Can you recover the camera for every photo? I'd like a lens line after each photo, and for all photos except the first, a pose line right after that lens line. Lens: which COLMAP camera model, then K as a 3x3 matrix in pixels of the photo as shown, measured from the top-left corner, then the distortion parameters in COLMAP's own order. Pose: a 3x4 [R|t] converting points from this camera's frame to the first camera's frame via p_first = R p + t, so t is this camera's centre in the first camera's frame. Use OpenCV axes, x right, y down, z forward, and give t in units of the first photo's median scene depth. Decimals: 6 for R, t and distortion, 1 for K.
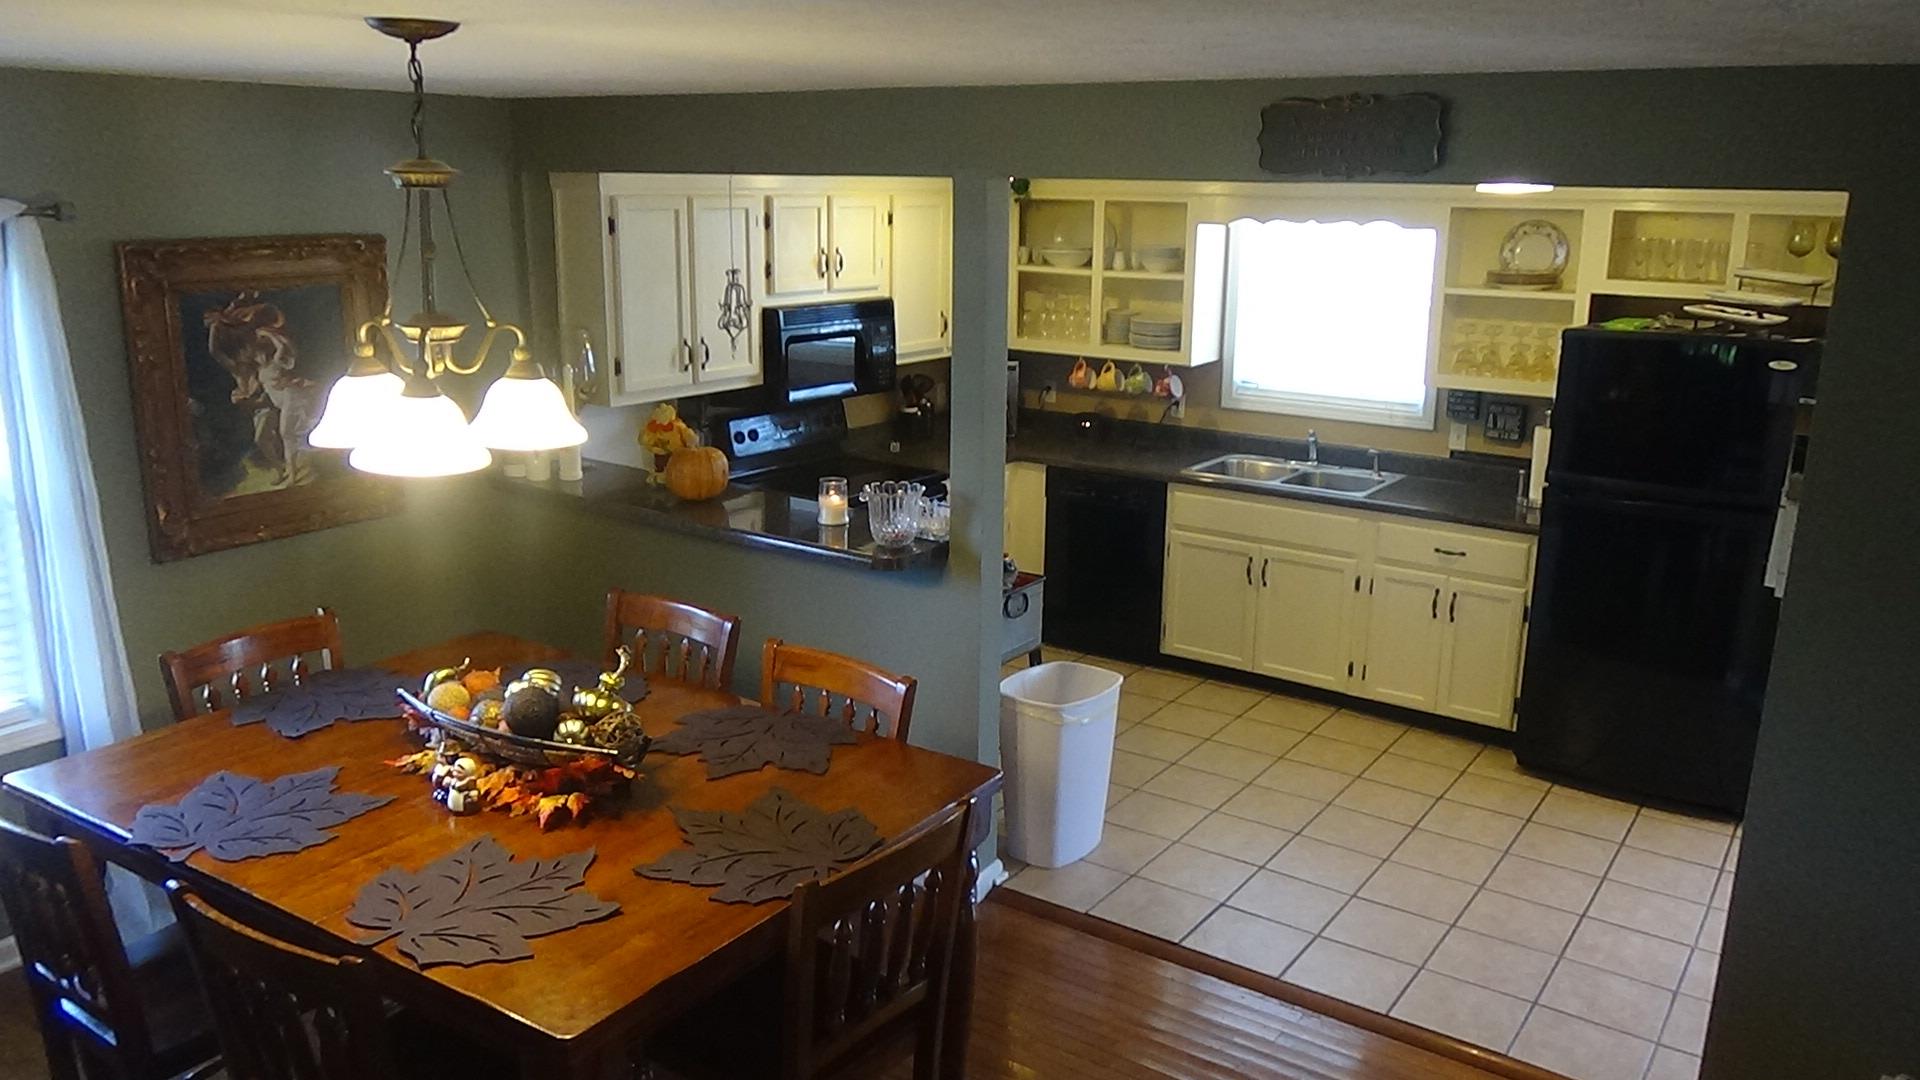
lens RADIAL K [[1454.8, 0, 978.4], [0, 1454.8, 501.6], [0, 0, 1]] dist [-0.003933, 0.001608]
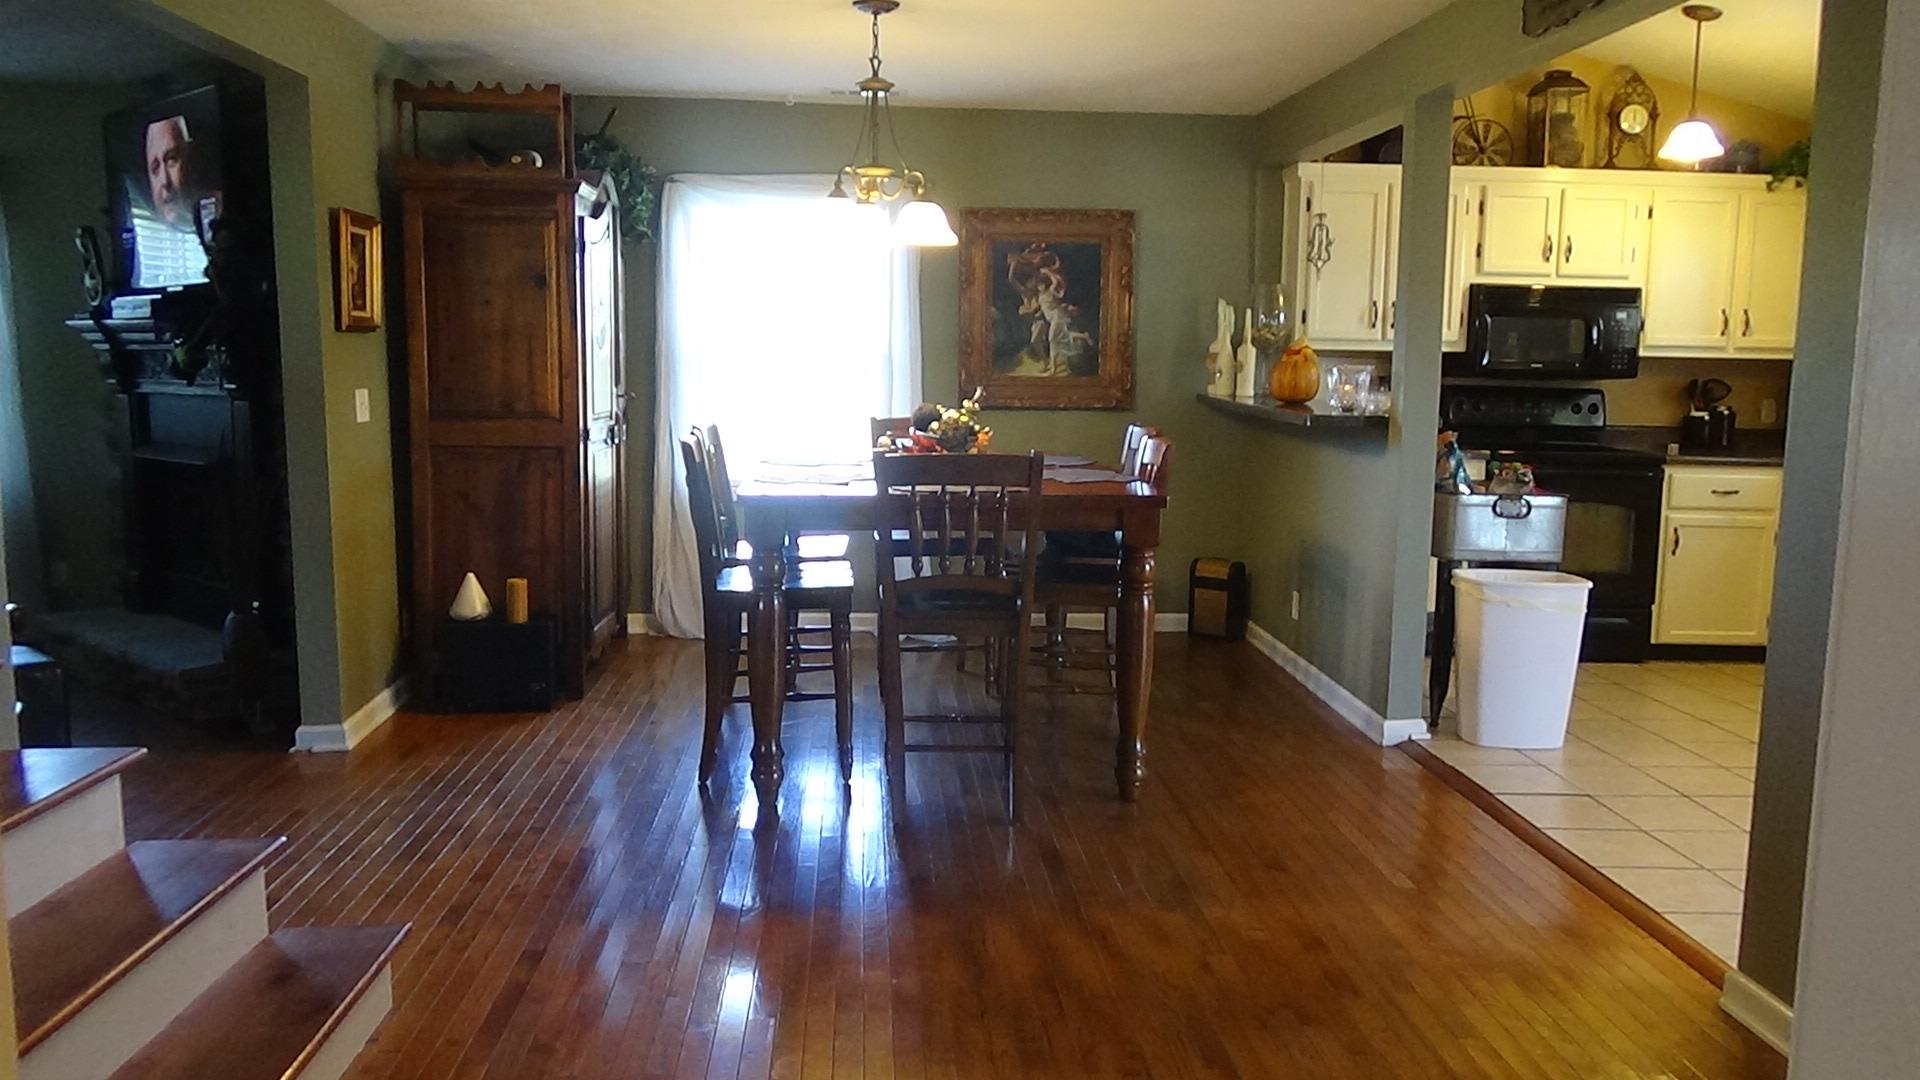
lens RADIAL K [[1454.8, 0, 977.5], [0, 1454.8, 523.2], [0, 0, 1]] dist [-0.003933, 0.001608]
pose [[0.616790, 0.090468, -0.781912, 0.672951], [-0.179673, 0.983329, -0.027958, 0.196534], [0.766347, 0.157733, 0.622762, 0.031885]]
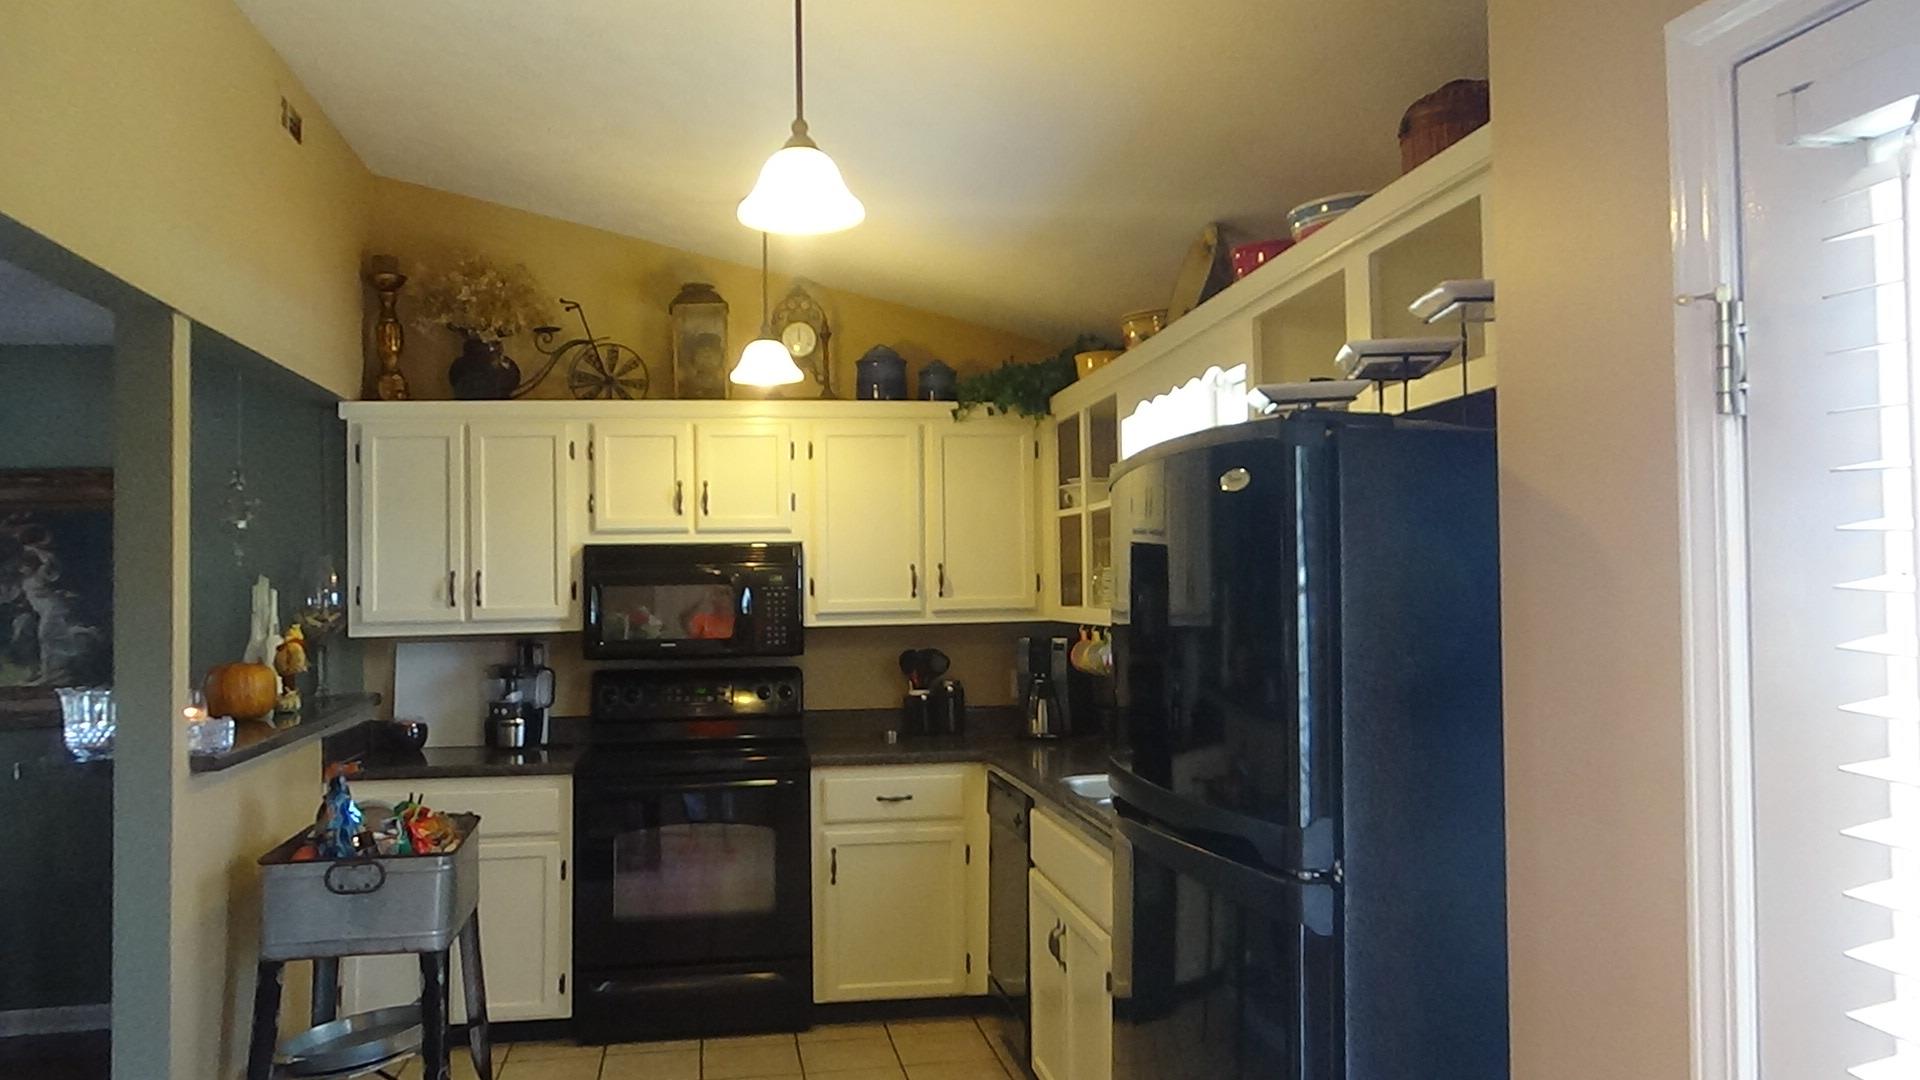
lens RADIAL K [[1454.8, 0, 955.0], [0, 1454.8, 543.3], [0, 0, 1]] dist [-0.003933, 0.001608]
pose [[0.707223, -0.049070, -0.705286, 0.837470], [-0.122525, 0.973986, -0.190625, 0.011108], [0.696293, 0.221230, 0.682813, 0.704888]]
